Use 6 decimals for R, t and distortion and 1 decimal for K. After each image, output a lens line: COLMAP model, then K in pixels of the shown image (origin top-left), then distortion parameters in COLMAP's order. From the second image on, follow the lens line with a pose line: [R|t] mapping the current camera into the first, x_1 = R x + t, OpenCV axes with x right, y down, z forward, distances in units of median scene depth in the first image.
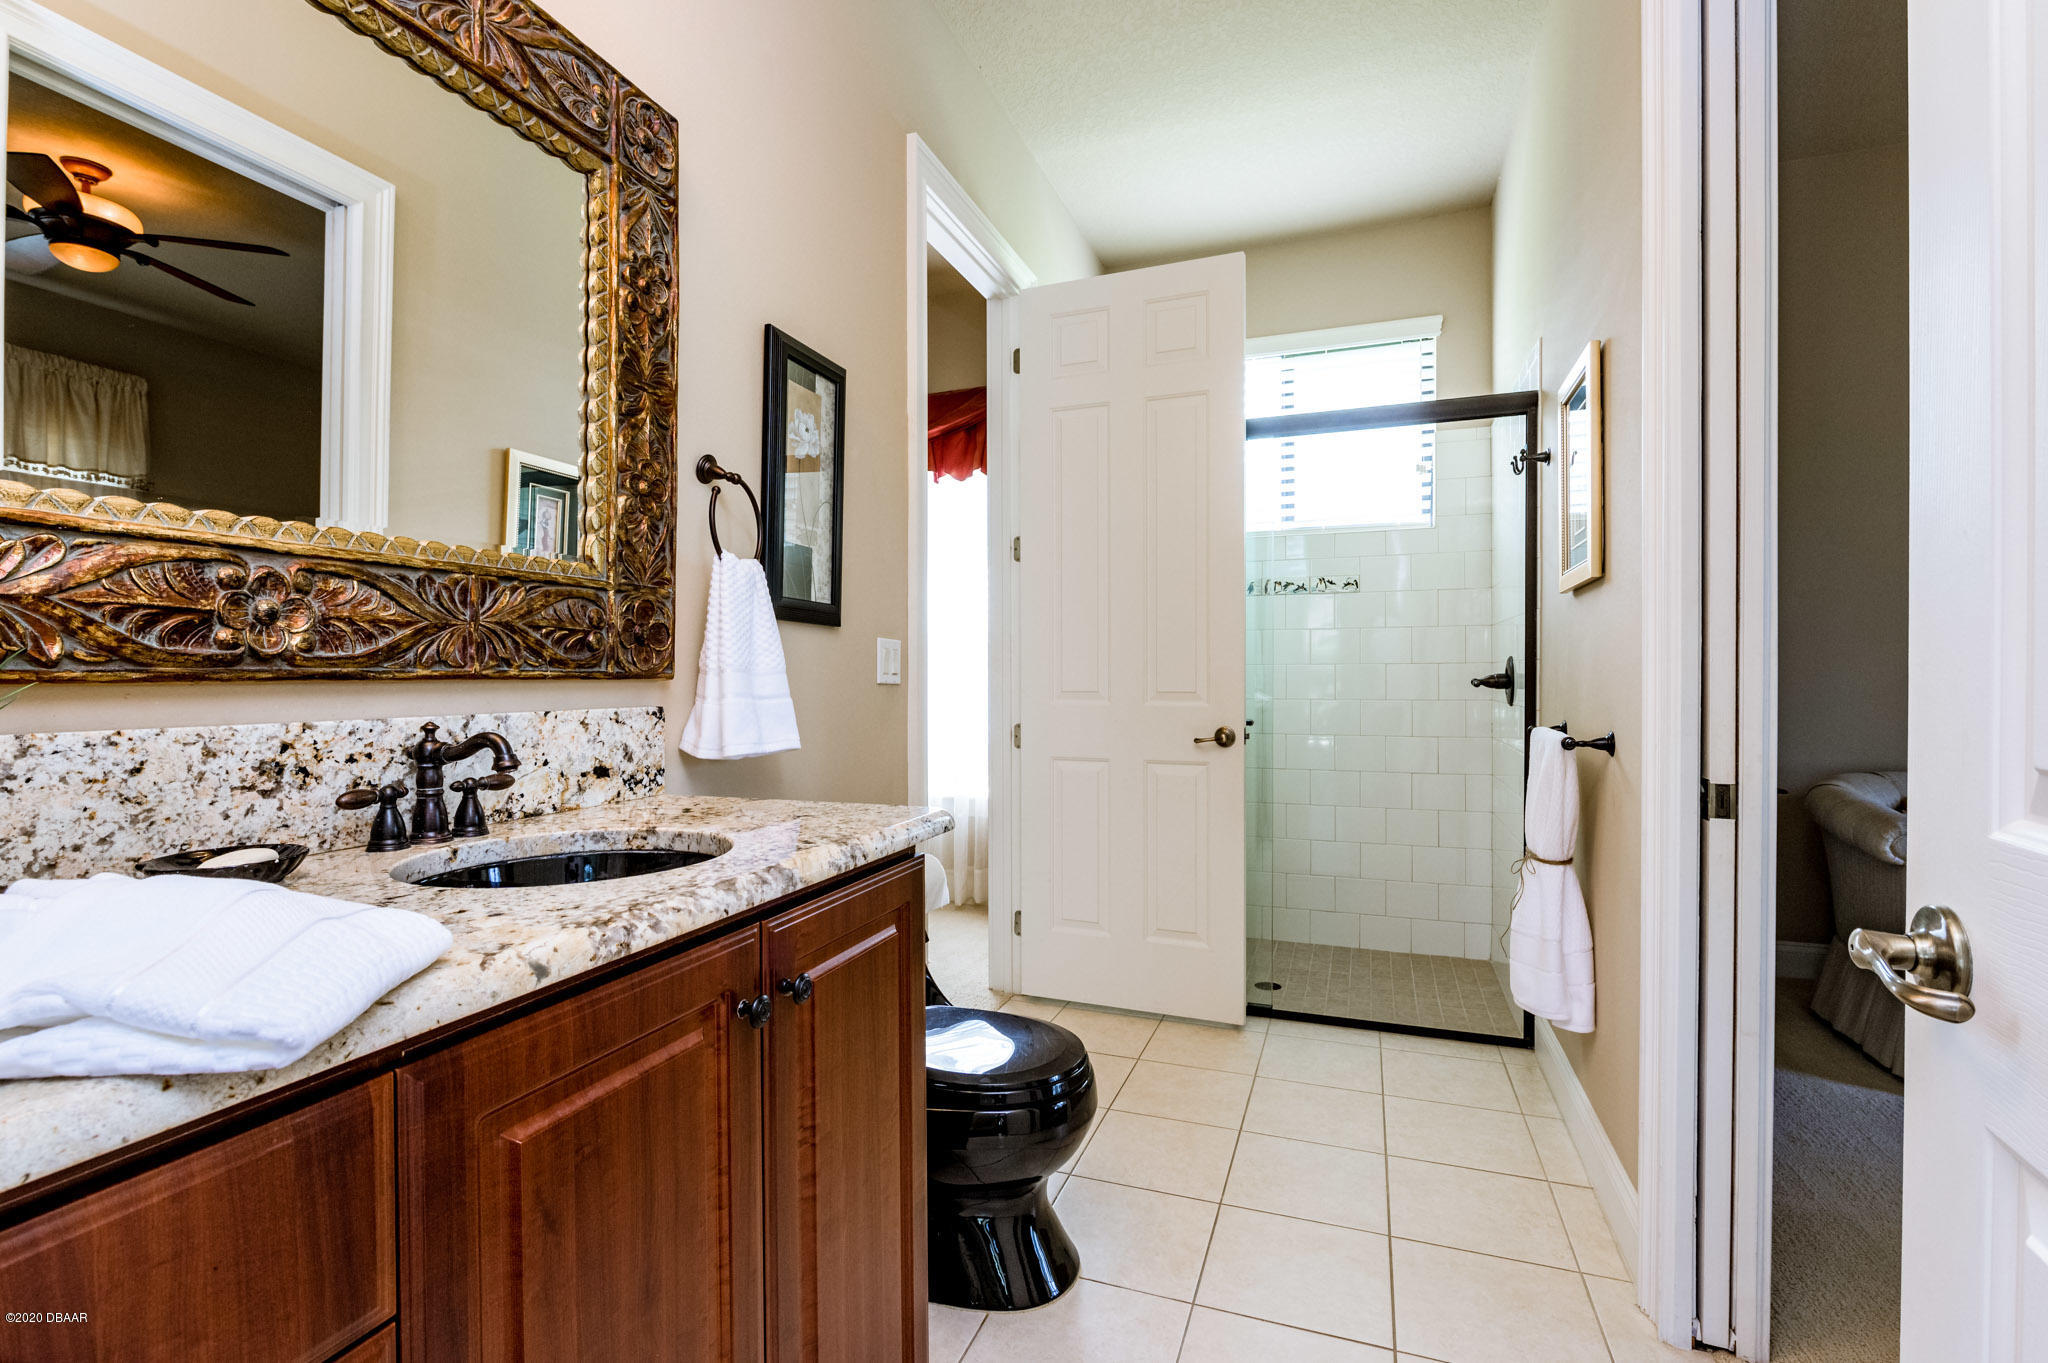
lens RADIAL K [[925.5, 0, 1027.6], [0, 925.5, 664.7], [0, 0, 1]] dist [-0.001854, -0.000173]
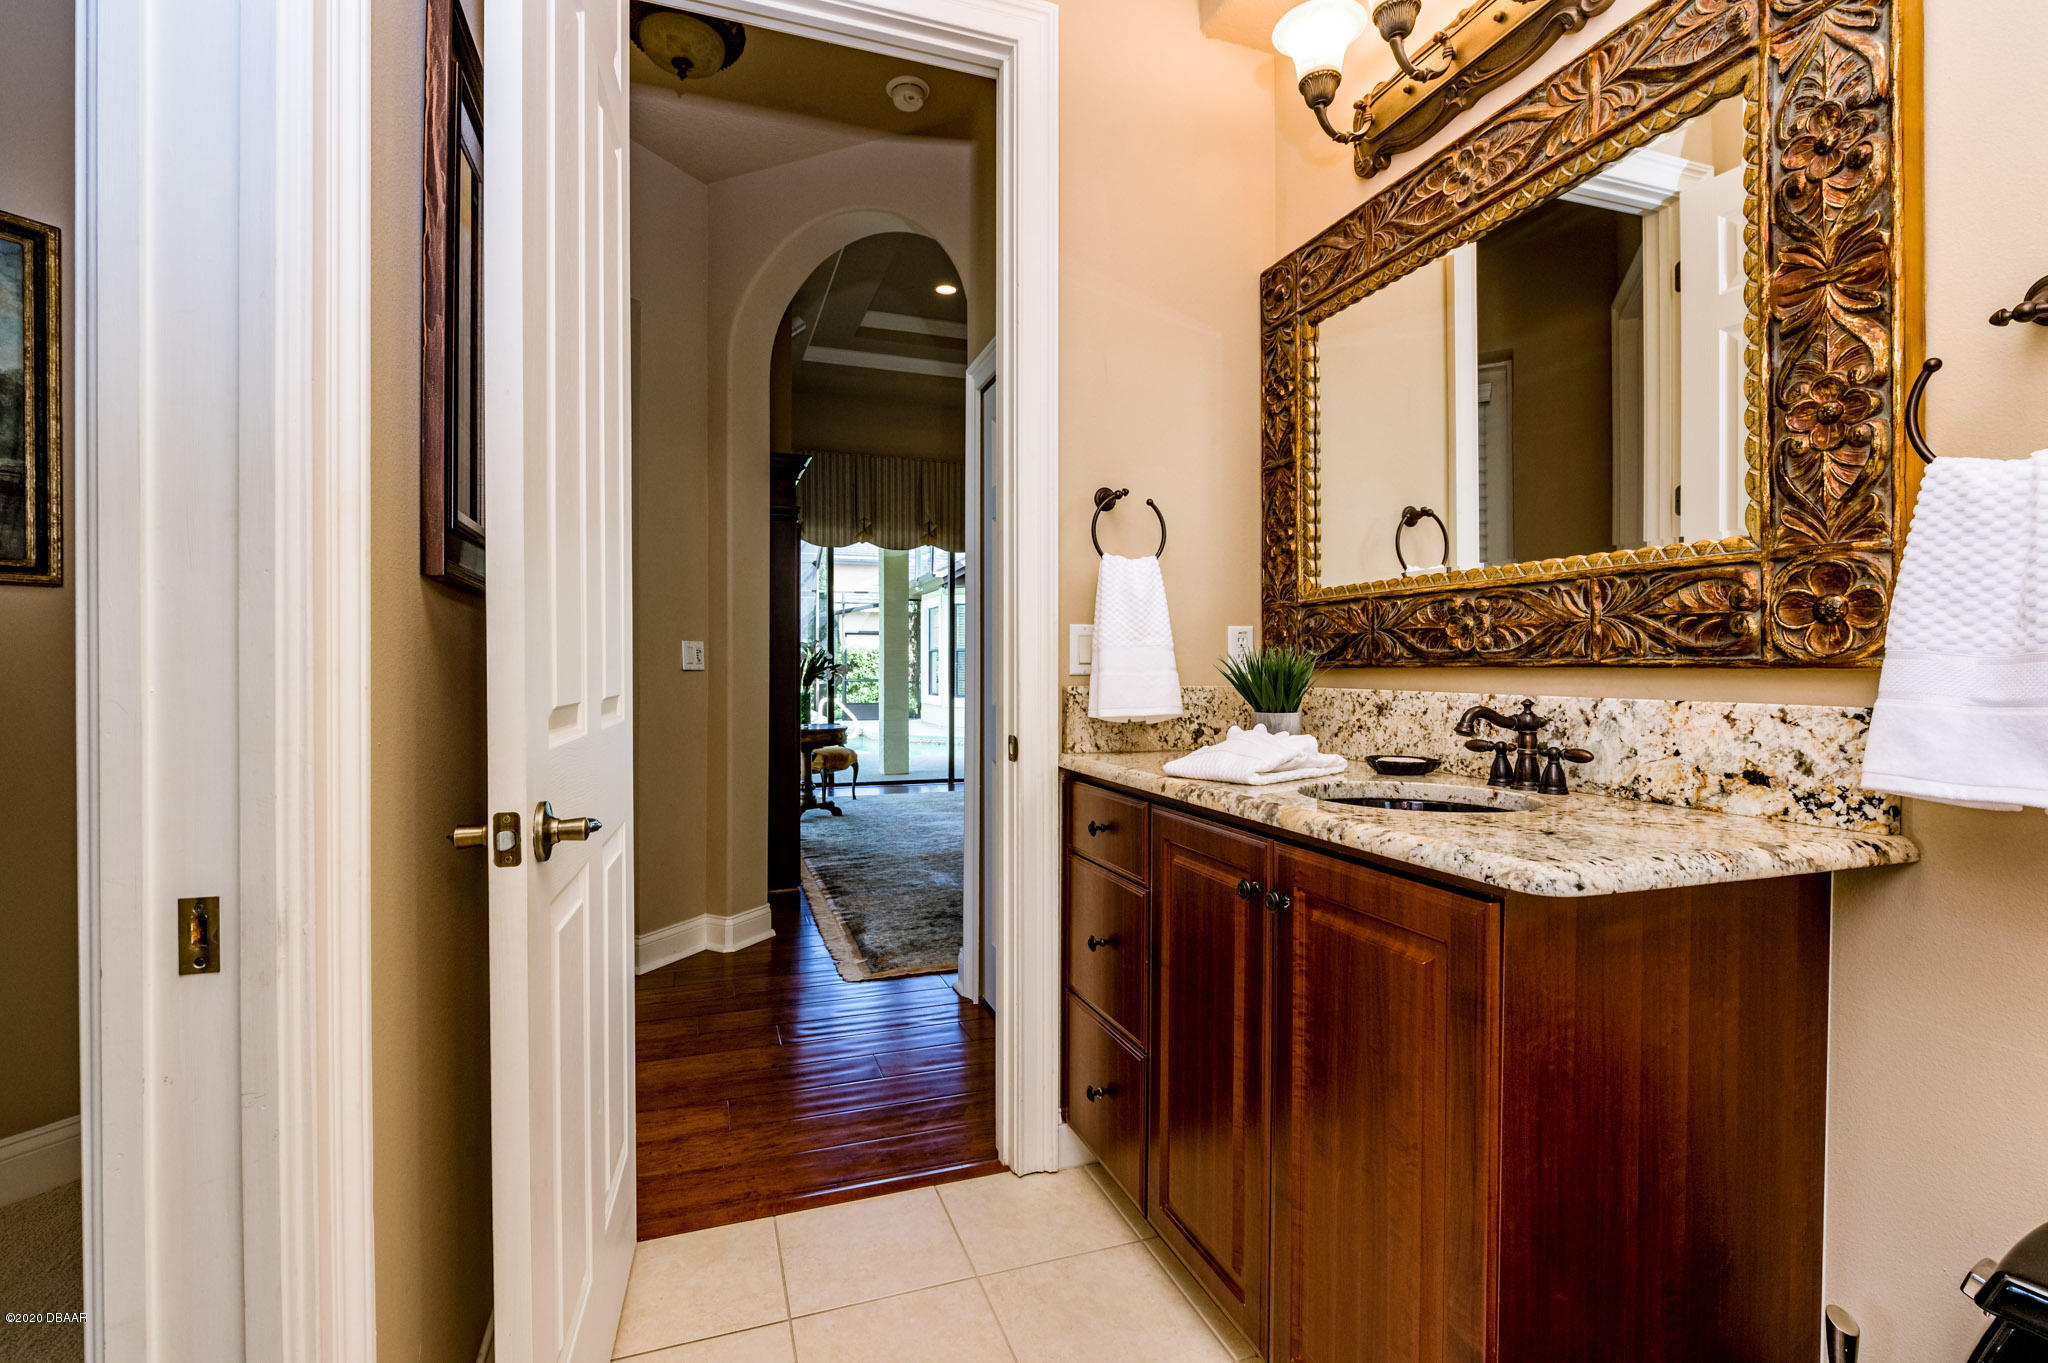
lens RADIAL K [[925.5, 0, 1027.6], [0, 925.5, 664.7], [0, 0, 1]] dist [-0.001854, -0.000173]
pose [[-0.765211, -0.001503, -0.643778, 0.631850], [0.005913, 0.999939, -0.009363, 0.017234], [0.643753, -0.010971, -0.765155, 1.297126]]
